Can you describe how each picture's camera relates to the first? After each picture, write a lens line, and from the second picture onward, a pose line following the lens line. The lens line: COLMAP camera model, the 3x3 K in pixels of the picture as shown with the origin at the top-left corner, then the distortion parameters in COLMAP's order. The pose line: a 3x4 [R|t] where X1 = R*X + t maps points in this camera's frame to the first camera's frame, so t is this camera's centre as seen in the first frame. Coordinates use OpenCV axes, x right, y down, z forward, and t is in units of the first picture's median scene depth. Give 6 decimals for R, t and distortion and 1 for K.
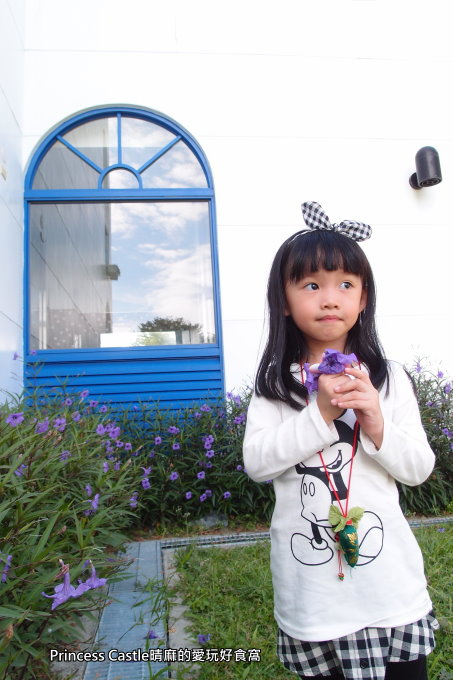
lens RADIAL K [[555.6, 0, 226.5], [0, 555.6, 340.0], [0, 0, 1]] dist [-0.079252, 0.001741]
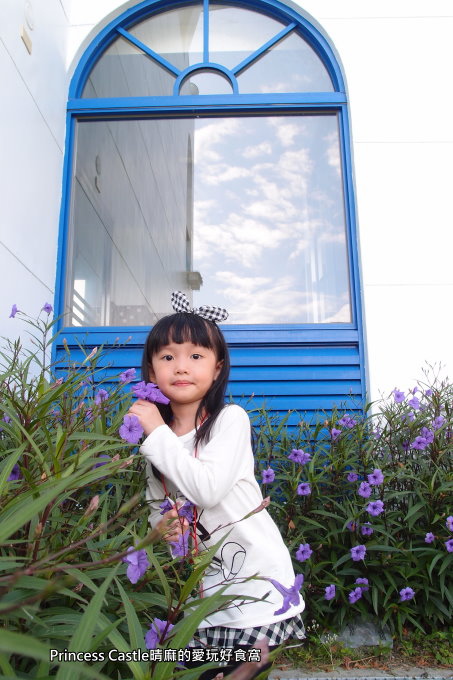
lens RADIAL K [[548.6, 0, 226.5], [0, 548.6, 340.0], [0, 0, 1]] dist [0.000305, -0.001347]
pose [[0.989713, 0.012605, -0.142513, -0.068836], [-0.021874, 0.997732, -0.063661, 0.066218], [0.141387, 0.066123, 0.987744, 0.358316]]
